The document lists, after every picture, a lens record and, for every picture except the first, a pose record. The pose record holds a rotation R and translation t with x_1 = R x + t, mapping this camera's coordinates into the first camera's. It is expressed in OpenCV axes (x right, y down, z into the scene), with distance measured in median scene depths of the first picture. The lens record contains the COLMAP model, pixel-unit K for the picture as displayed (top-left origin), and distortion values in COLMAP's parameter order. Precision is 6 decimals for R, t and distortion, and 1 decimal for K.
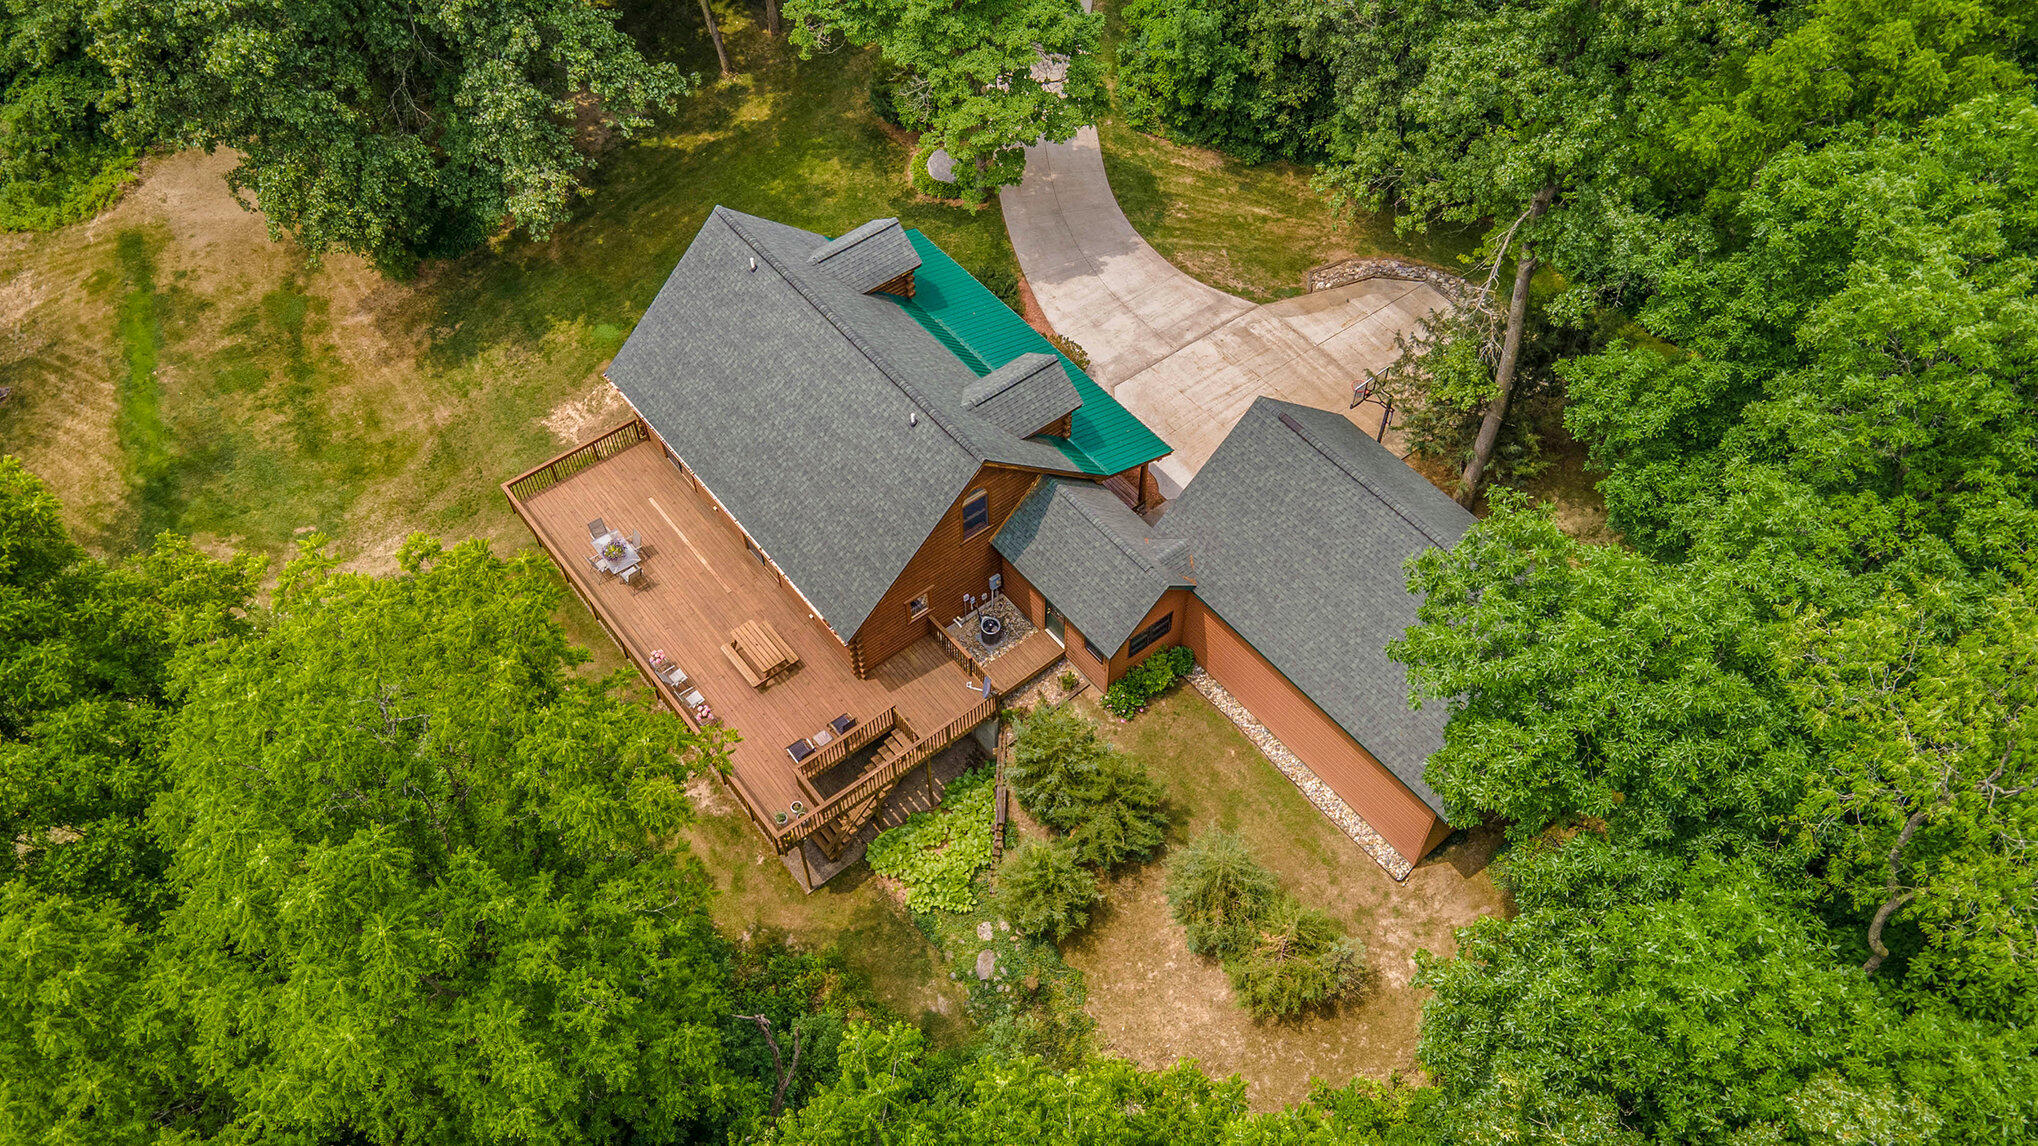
lens RADIAL K [[1477.7, 0, 1019.0], [0, 1477.7, 573.0], [0, 0, 1]] dist [0.010469, 0.045219]
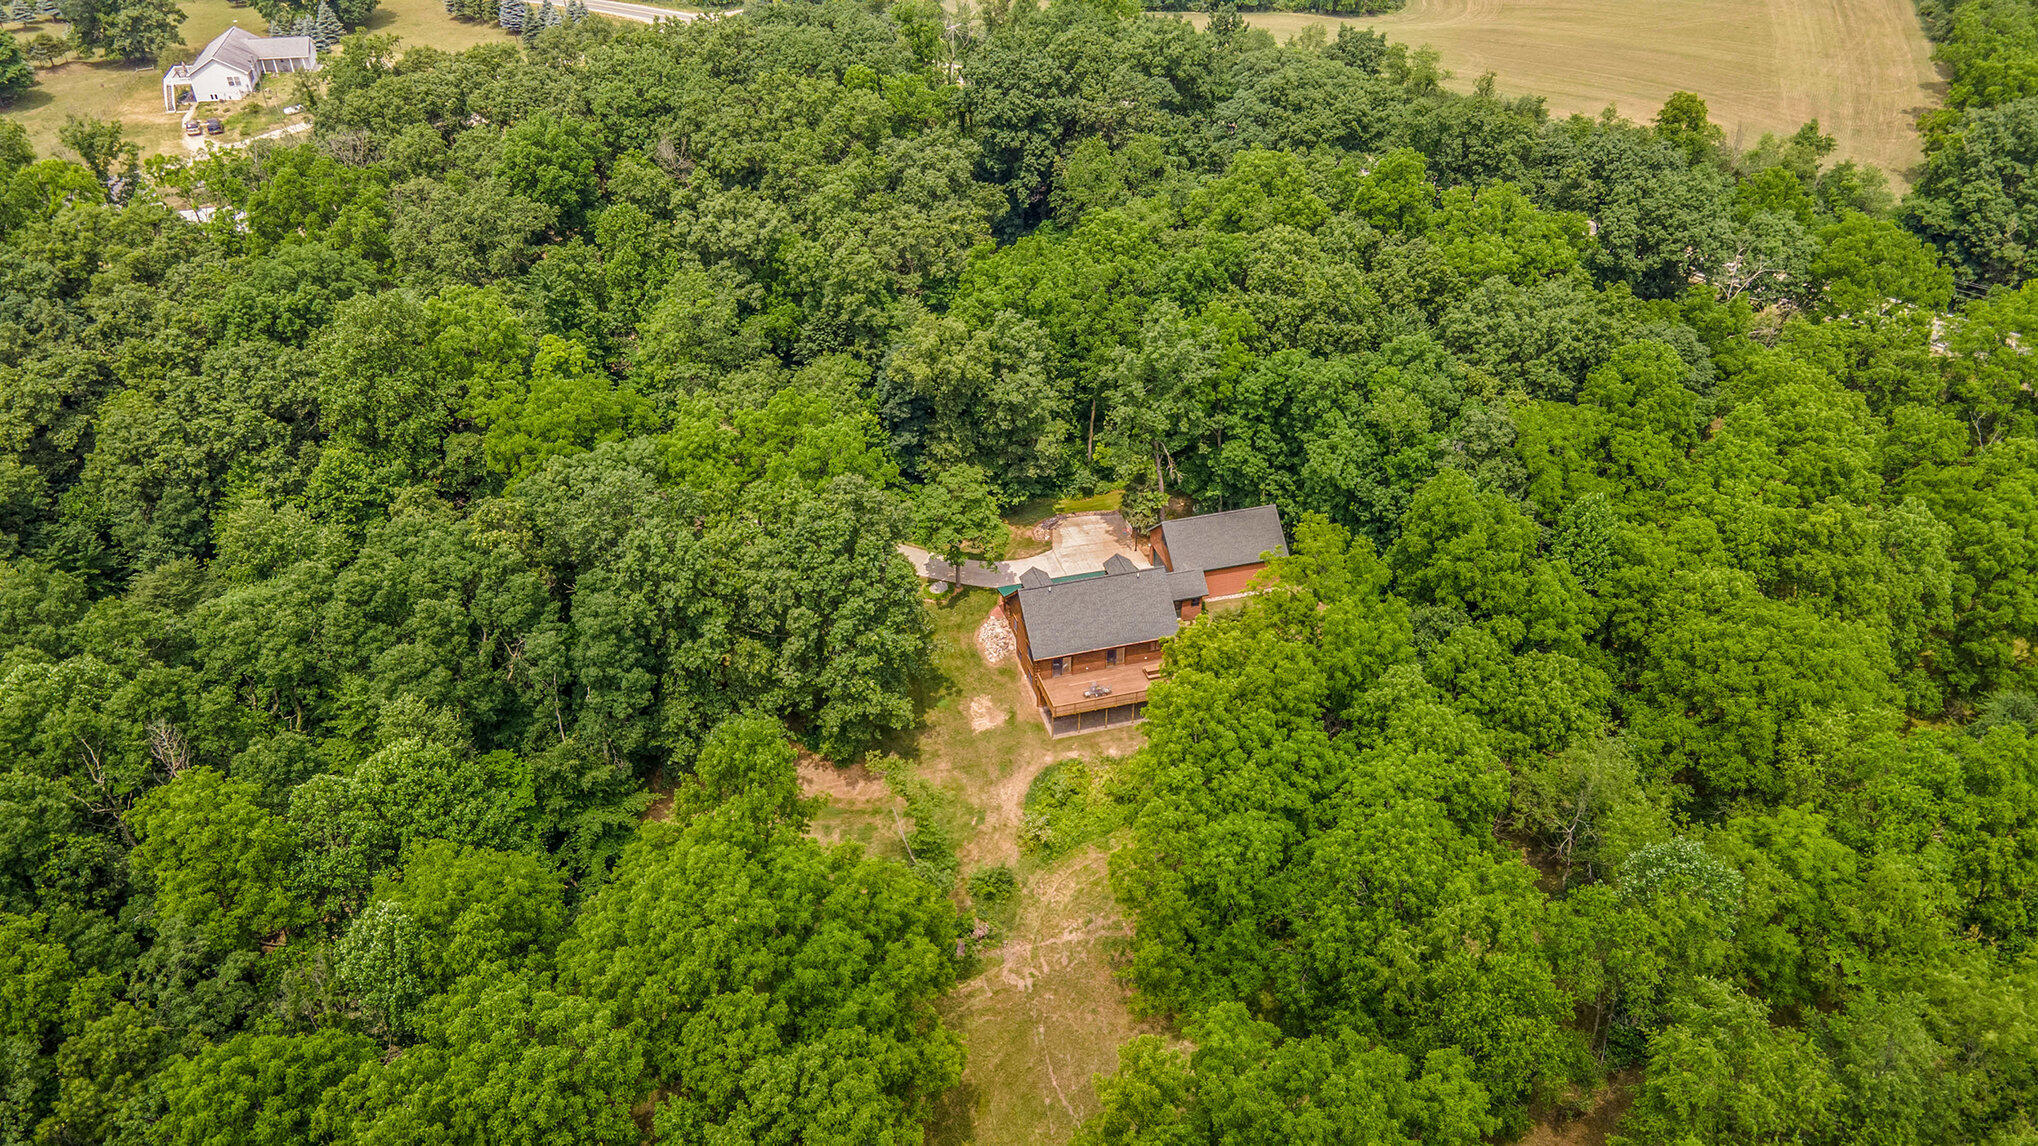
lens RADIAL K [[1477.7, 0, 1019.0], [0, 1477.7, 573.0], [0, 0, 1]] dist [0.010469, 0.045219]
pose [[0.382558, -0.531669, 0.755631, -1.992865], [0.711207, 0.691510, 0.126486, -0.541806], [-0.589775, 0.489022, 0.642669, -0.738074]]
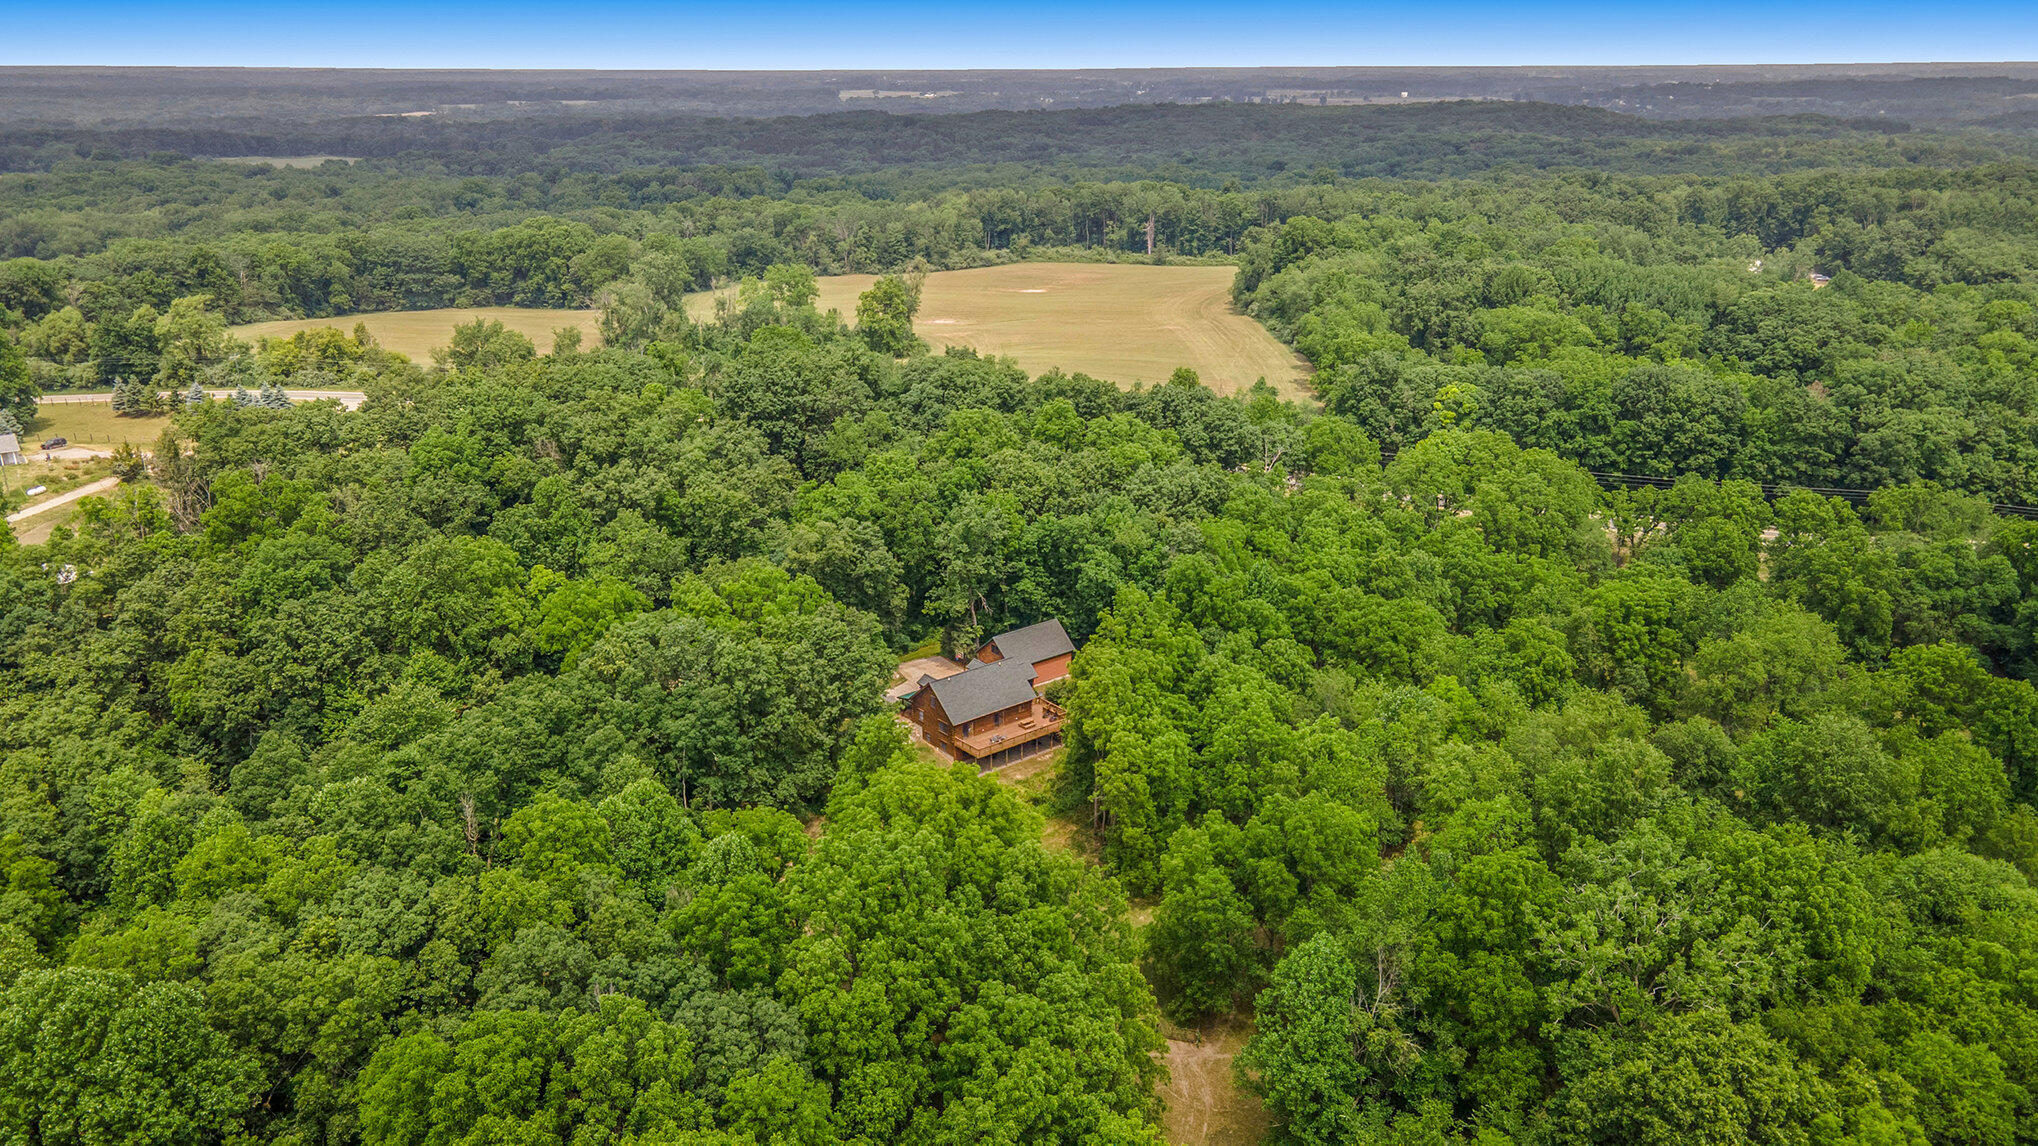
lens RADIAL K [[1477.7, 0, 1019.0], [0, 1477.7, 573.0], [0, 0, 1]] dist [0.010469, 0.045219]
pose [[-0.017951, -0.345311, 0.938316, -3.356046], [0.763436, 0.601270, 0.235879, -1.031908], [-0.645634, 0.720579, 0.252830, -0.362790]]
